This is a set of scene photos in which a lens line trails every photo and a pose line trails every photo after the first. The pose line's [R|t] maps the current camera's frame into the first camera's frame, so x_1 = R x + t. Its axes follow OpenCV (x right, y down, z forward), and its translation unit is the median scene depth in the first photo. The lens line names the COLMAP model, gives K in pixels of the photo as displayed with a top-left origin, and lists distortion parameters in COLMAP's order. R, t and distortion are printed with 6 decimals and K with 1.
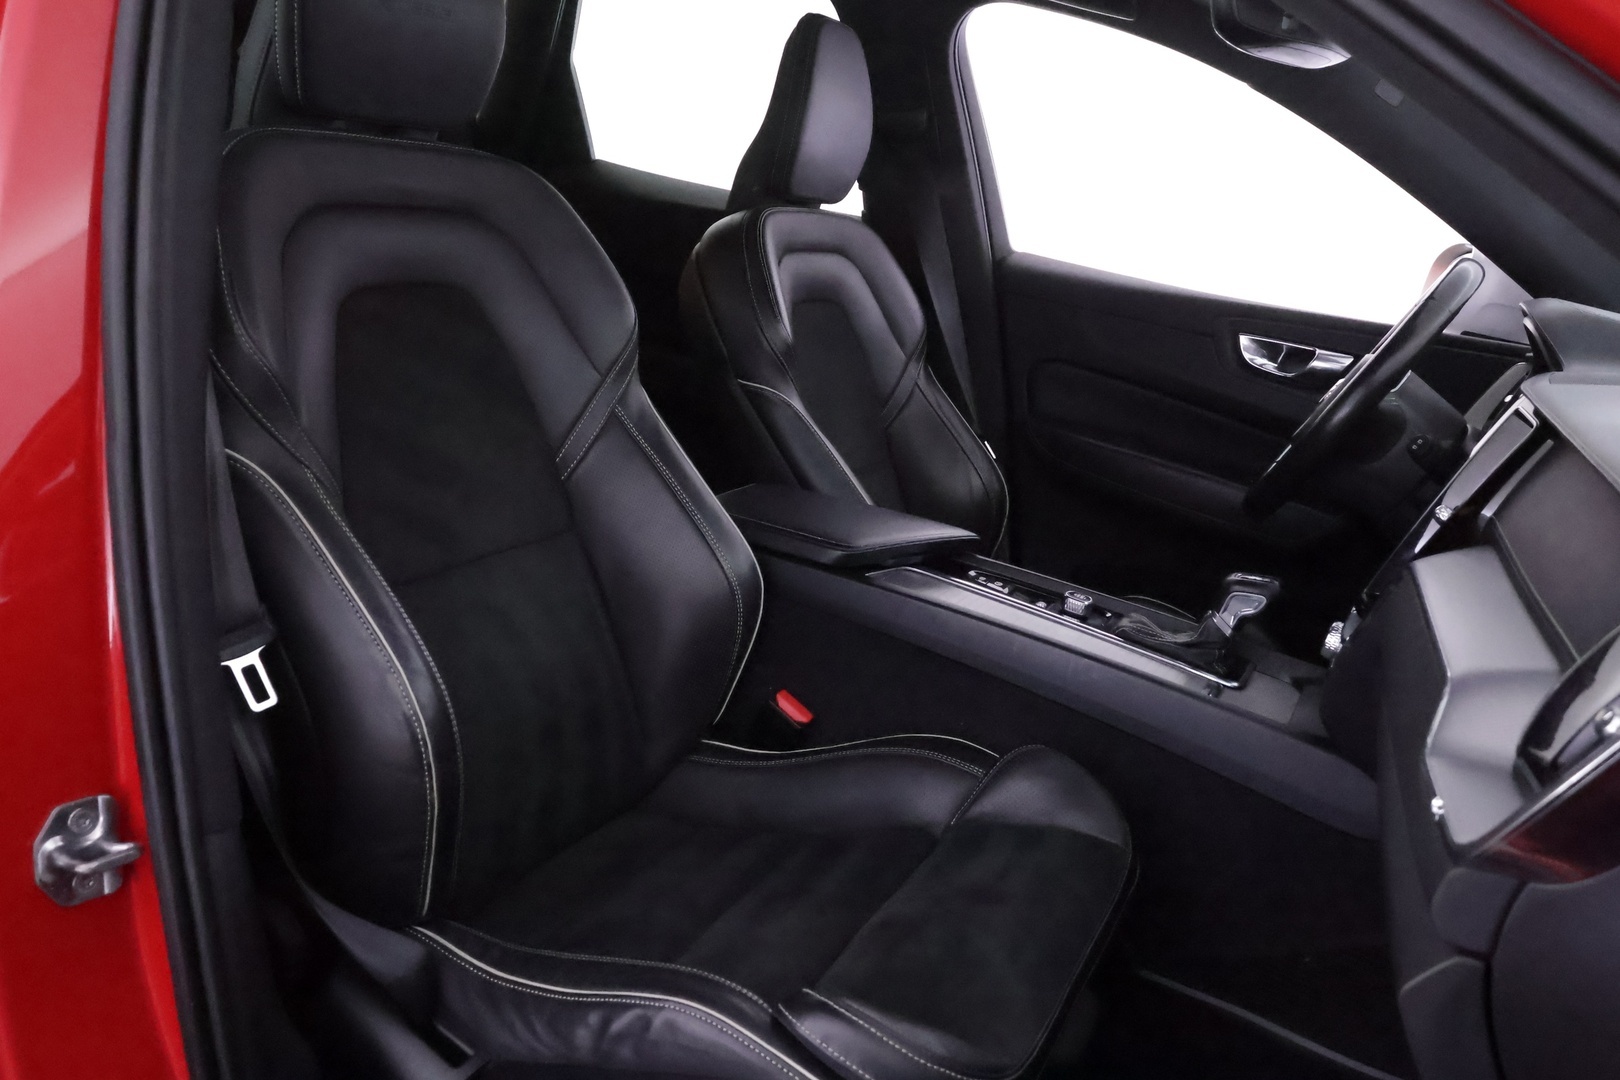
lens RADIAL K [[1311.5, 0, 827.3], [0, 1311.5, 538.3], [0, 0, 1]] dist [0.009791, 0.002340]
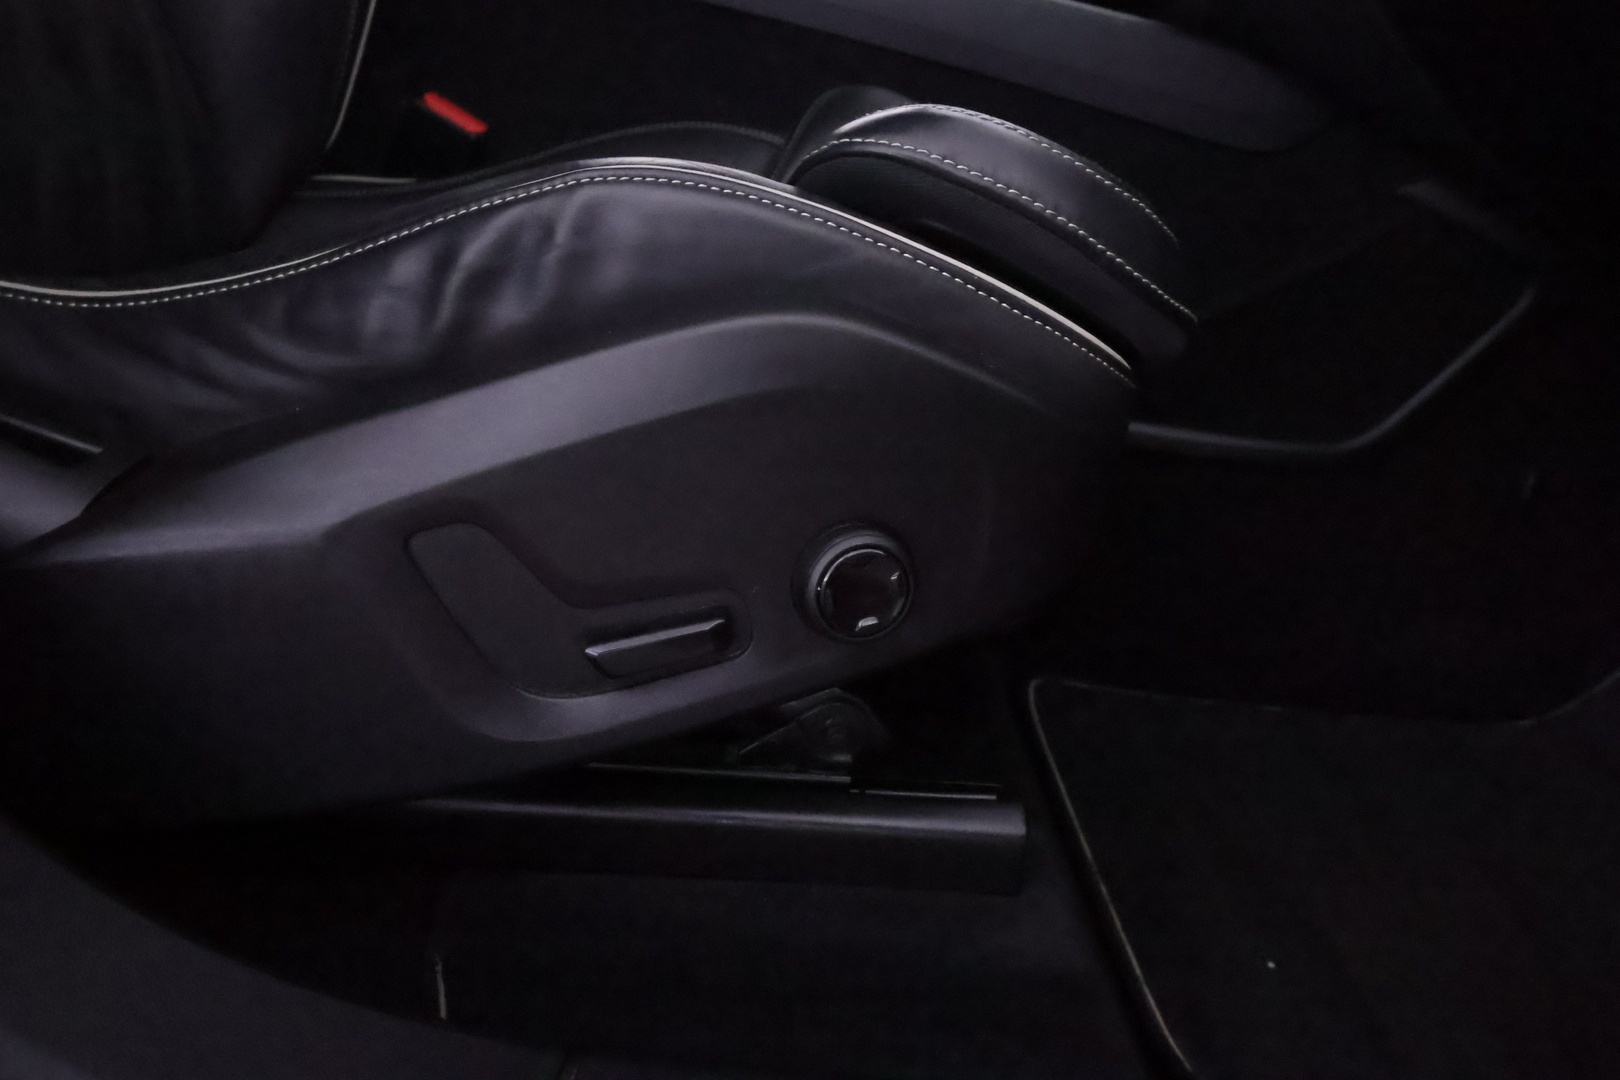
lens RADIAL K [[1282.1, 0, 810.0], [0, 1282.1, 540.0], [0, 0, 1]] dist [0.004539, 0.008998]
pose [[0.893659, -0.168550, 0.415890, -0.168245], [0.124401, 0.983509, 0.131279, 0.275431], [-0.431159, -0.065581, 0.899890, 0.340088]]
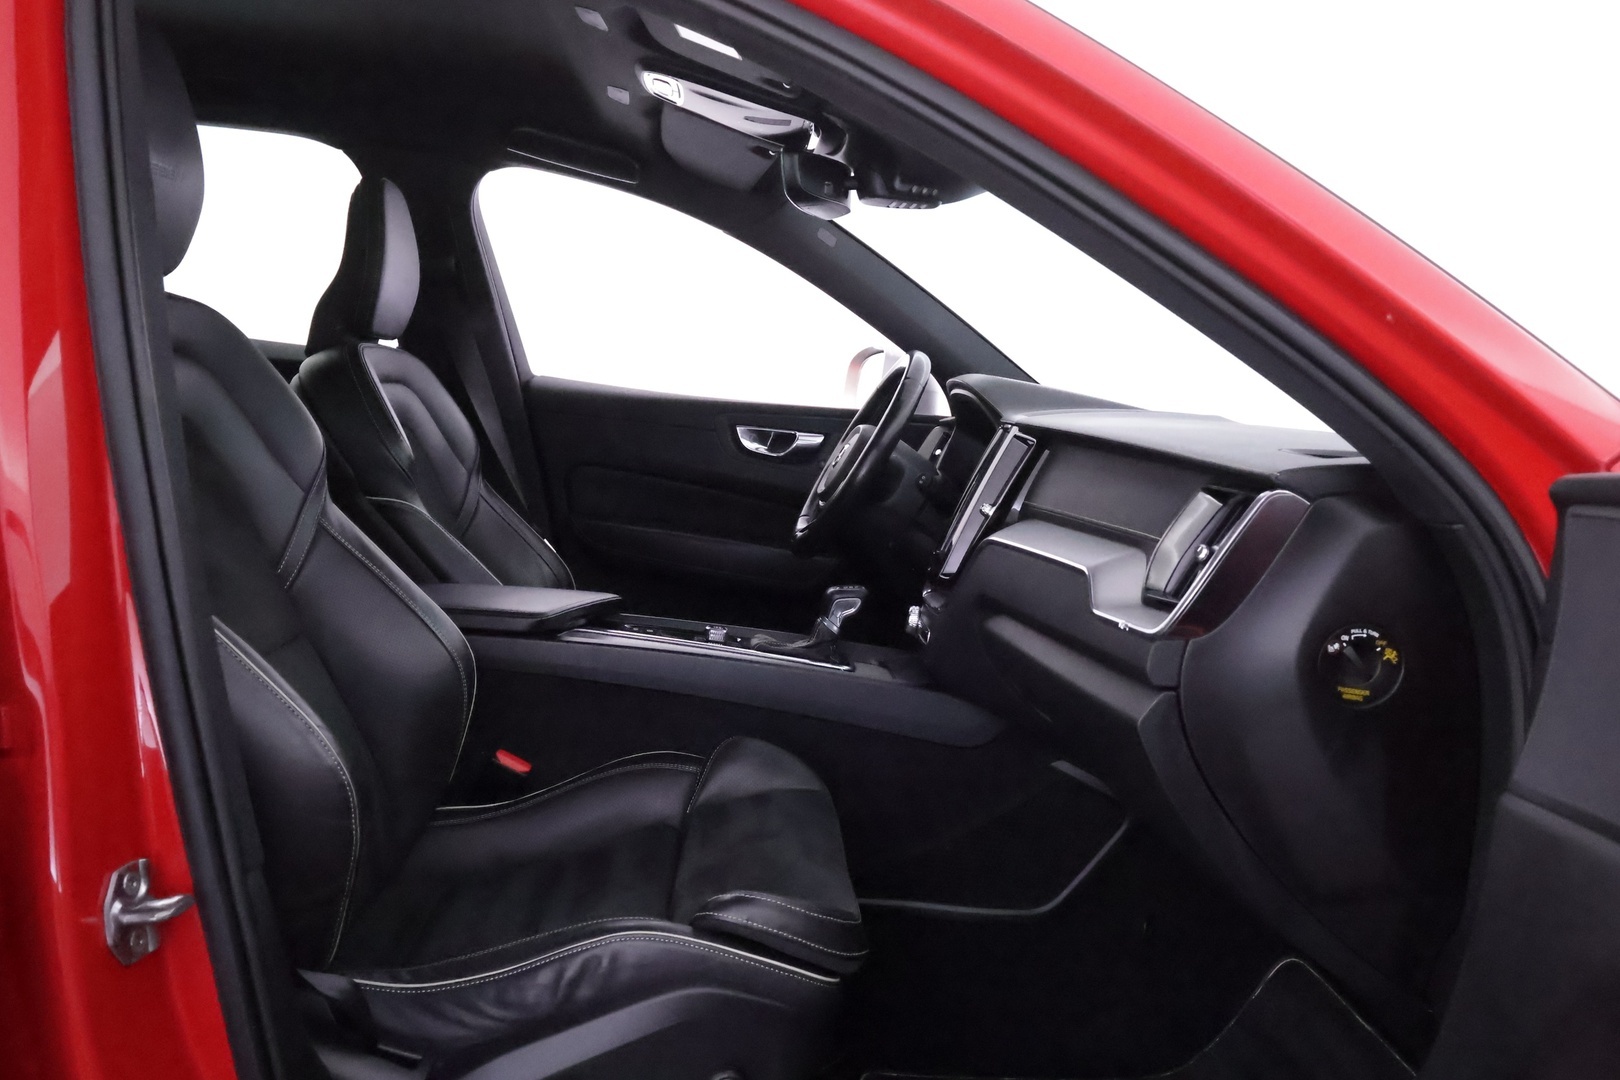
lens RADIAL K [[1321.4, 0, 841.3], [0, 1321.4, 542.3], [0, 0, 1]] dist [0.009092, -0.005727]
pose [[0.860002, -0.126438, 0.494379, -0.326401], [0.177490, 0.982442, -0.057493, 0.058867], [-0.478429, 0.137191, 0.867343, -0.166834]]
